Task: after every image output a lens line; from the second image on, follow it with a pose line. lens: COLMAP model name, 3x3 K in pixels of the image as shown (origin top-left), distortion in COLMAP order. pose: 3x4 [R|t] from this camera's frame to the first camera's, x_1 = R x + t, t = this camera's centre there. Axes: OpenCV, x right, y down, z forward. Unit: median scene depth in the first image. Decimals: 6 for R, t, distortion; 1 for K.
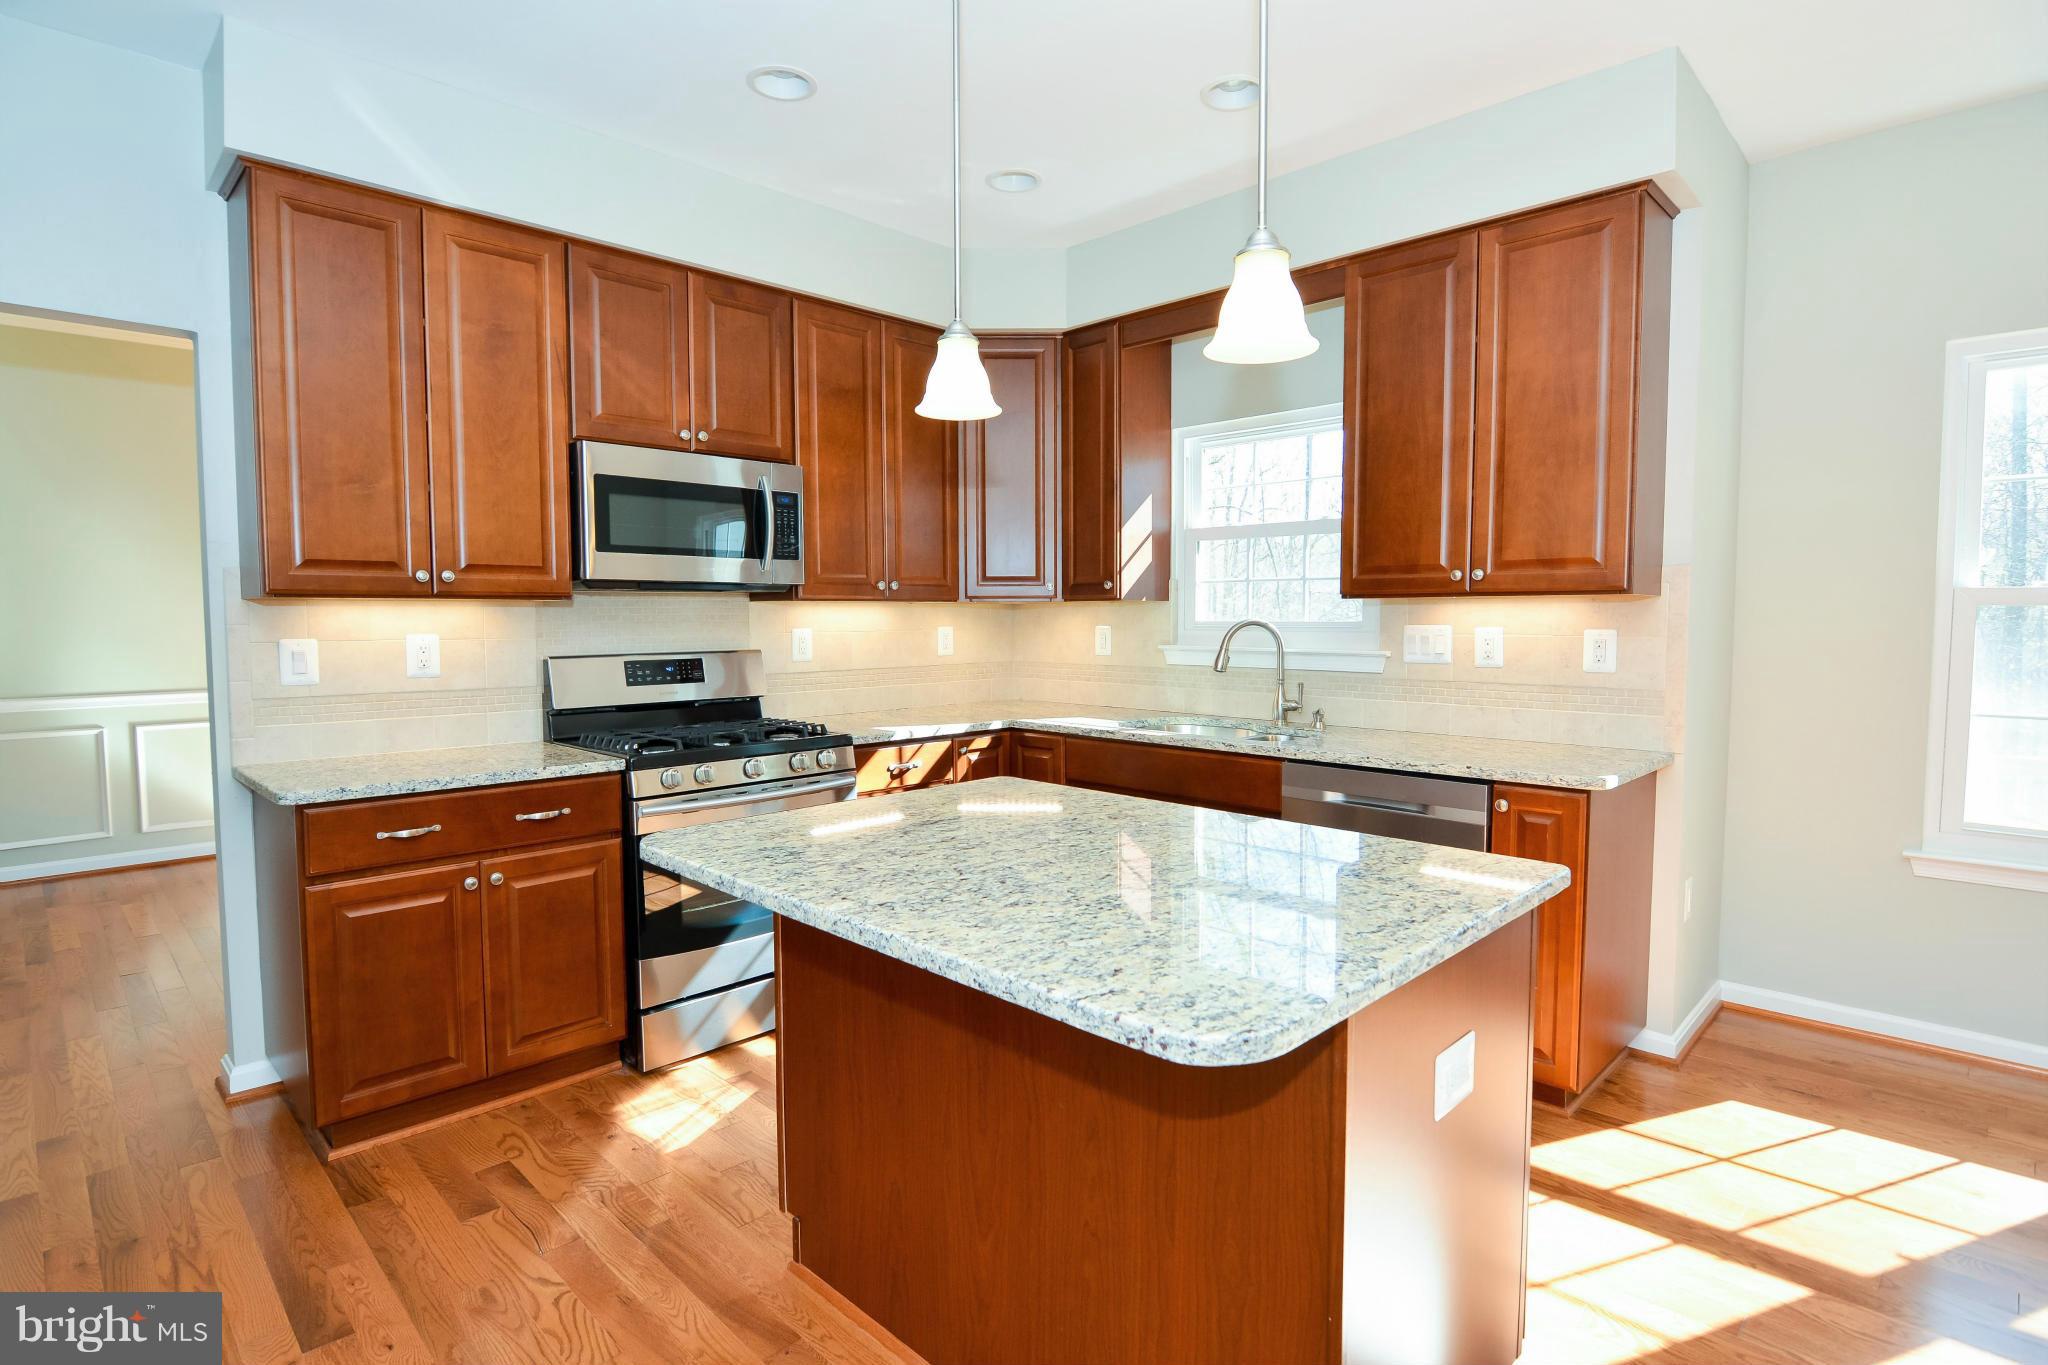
lens RADIAL K [[1030.2, 0, 1028.3], [0, 1030.2, 685.0], [0, 0, 1]] dist [0.001426, -0.016939]
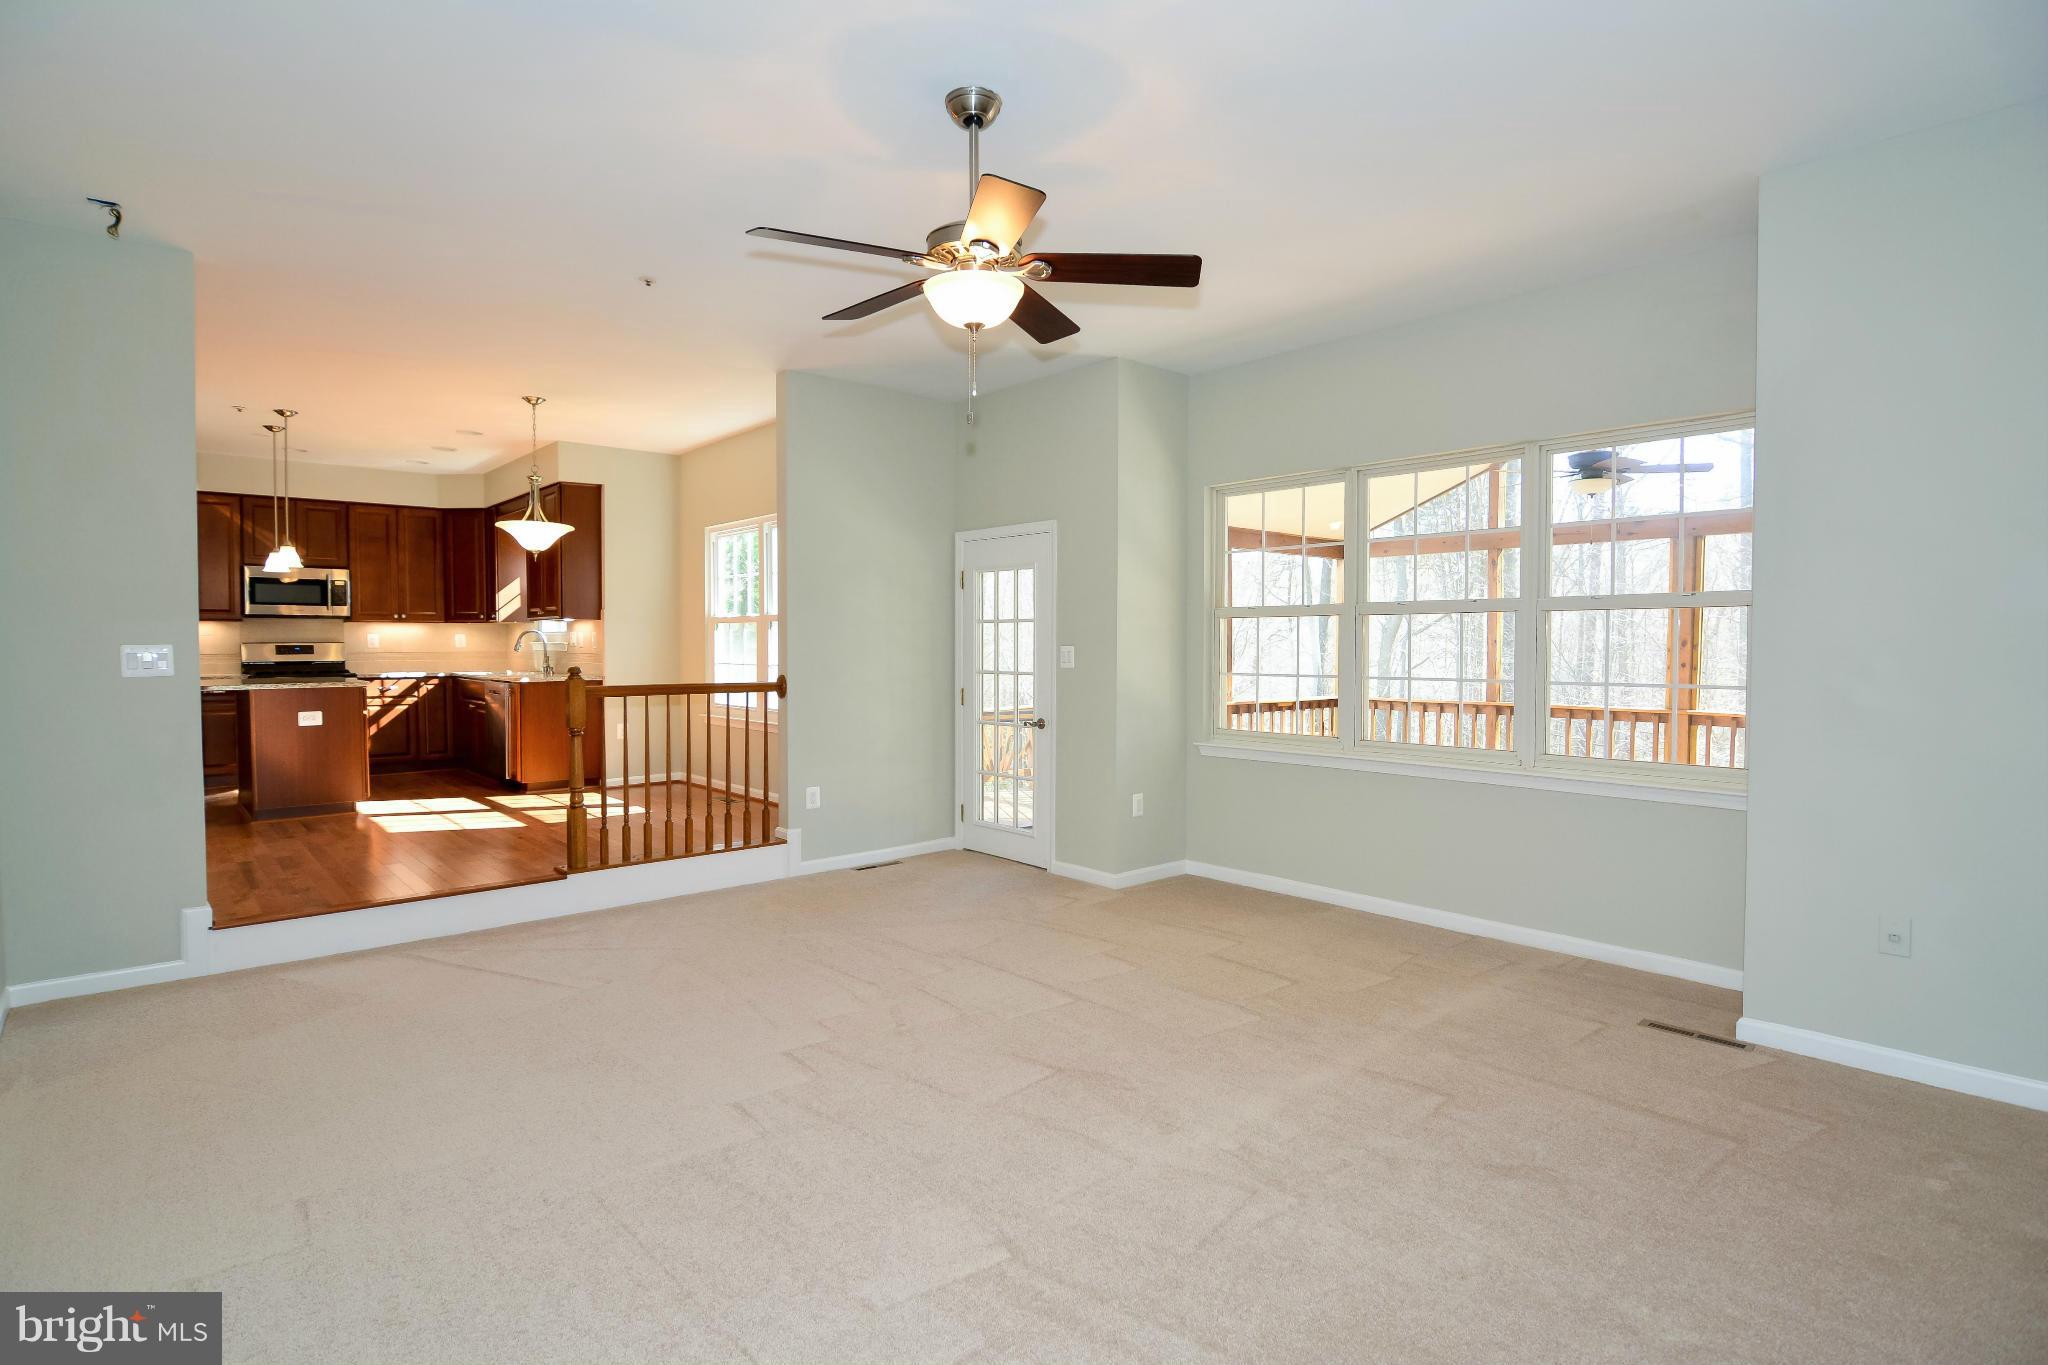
lens RADIAL K [[1001.9, 0, 1021.8], [0, 1001.9, 644.8], [0, 0, 1]] dist [-0.004254, -0.000888]
pose [[0.997510, 0.004650, -0.070378, 1.943631], [-0.008944, 0.998108, -0.060827, 0.130697], [0.069962, 0.061305, 0.995664, -1.613234]]
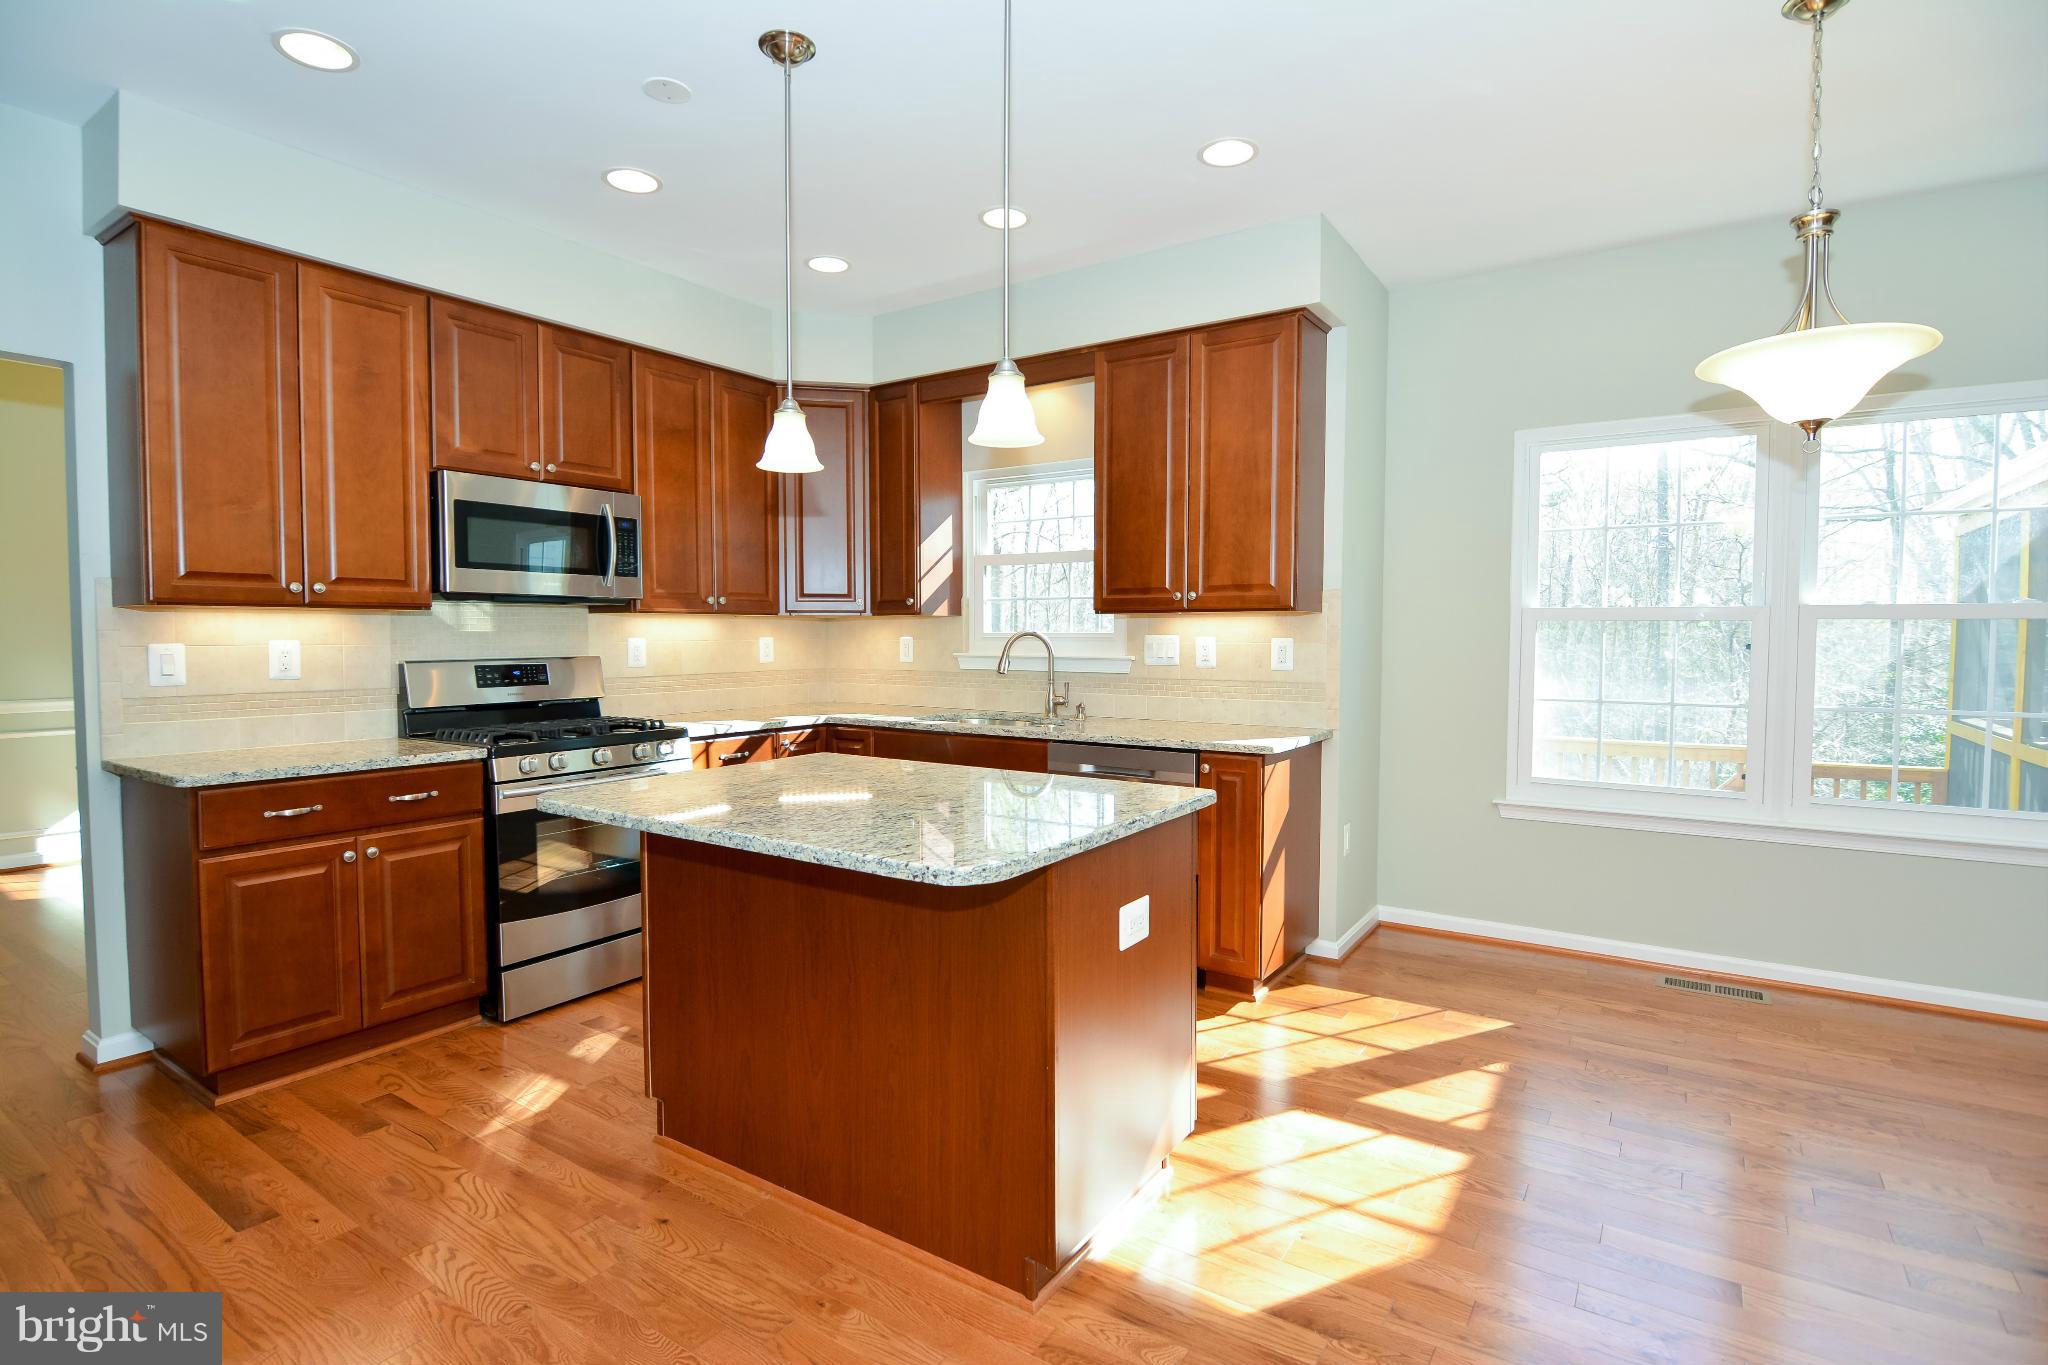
lens RADIAL K [[1003.4, 0, 1027.3], [0, 1003.4, 680.3], [0, 0, 1]] dist [0.000852, -0.017385]
pose [[0.982407, -0.005450, 0.186672, -0.007430], [0.009431, 0.999746, -0.020446, 0.024190], [-0.186514, 0.021847, 0.982209, -0.208830]]
